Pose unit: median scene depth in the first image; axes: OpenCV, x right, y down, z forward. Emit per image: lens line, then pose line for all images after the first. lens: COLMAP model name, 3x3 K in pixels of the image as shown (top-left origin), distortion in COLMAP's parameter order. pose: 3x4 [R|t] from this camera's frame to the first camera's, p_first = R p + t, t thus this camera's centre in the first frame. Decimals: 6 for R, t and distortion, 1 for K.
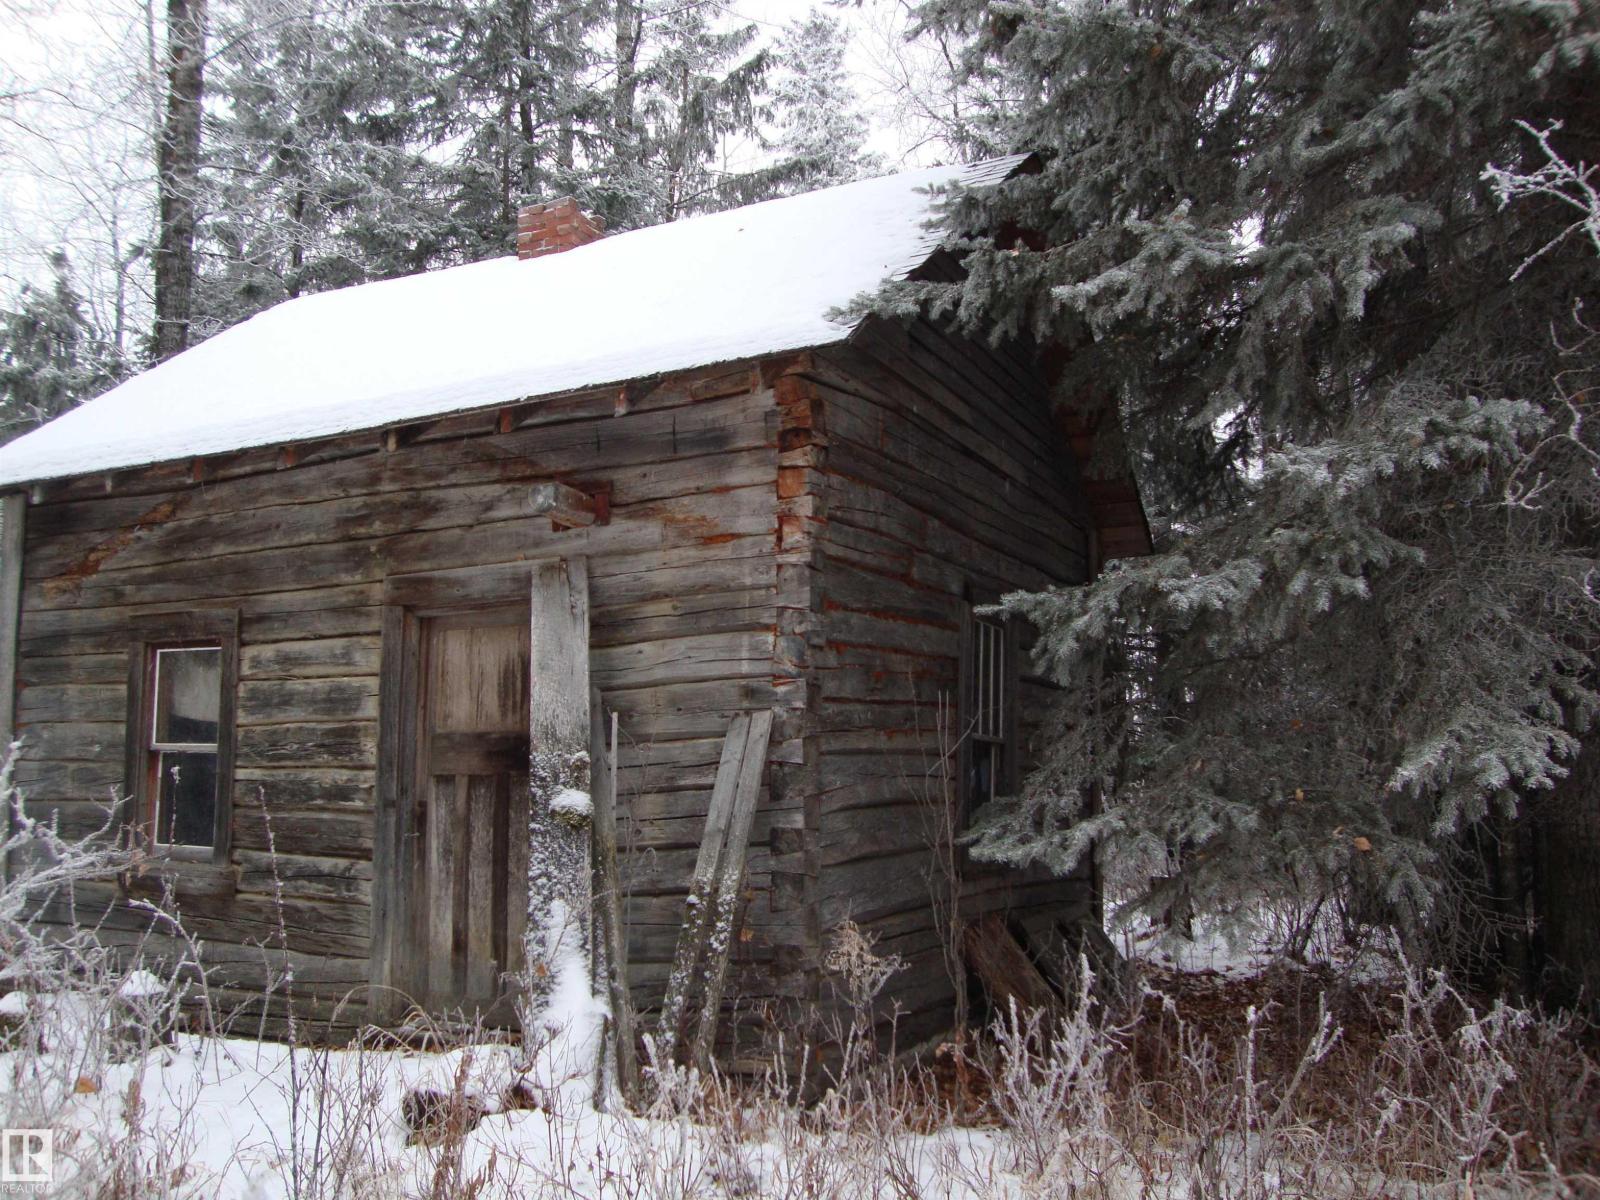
lens RADIAL K [[1441.7, 0, 800.0], [0, 1441.7, 600.0], [0, 0, 1]] dist [-0.207746, 0.230045]
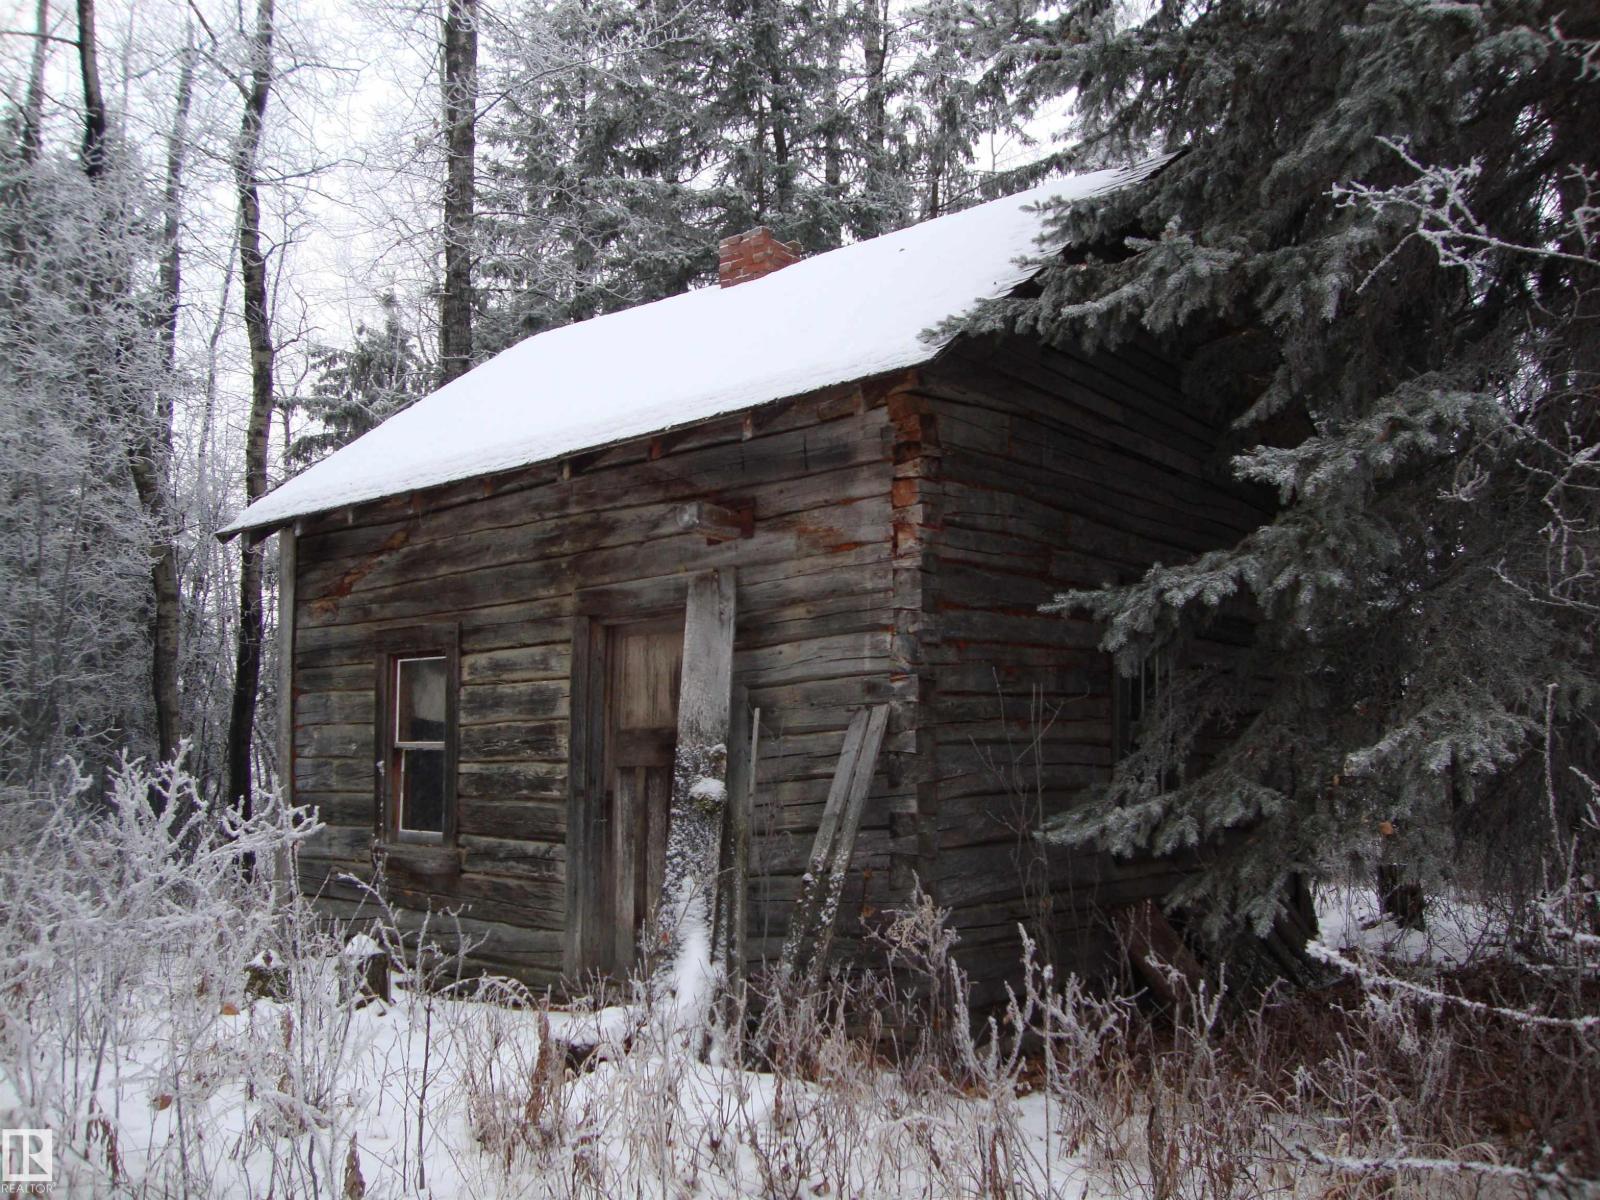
lens RADIAL K [[1441.7, 0, 800.0], [0, 1441.7, 600.0], [0, 0, 1]] dist [-0.207746, 0.230045]
pose [[0.971969, -0.030984, -0.233058, 0.155190], [0.032261, 0.999478, 0.001666, -0.005292], [0.232885, -0.009138, 0.972461, -0.062442]]
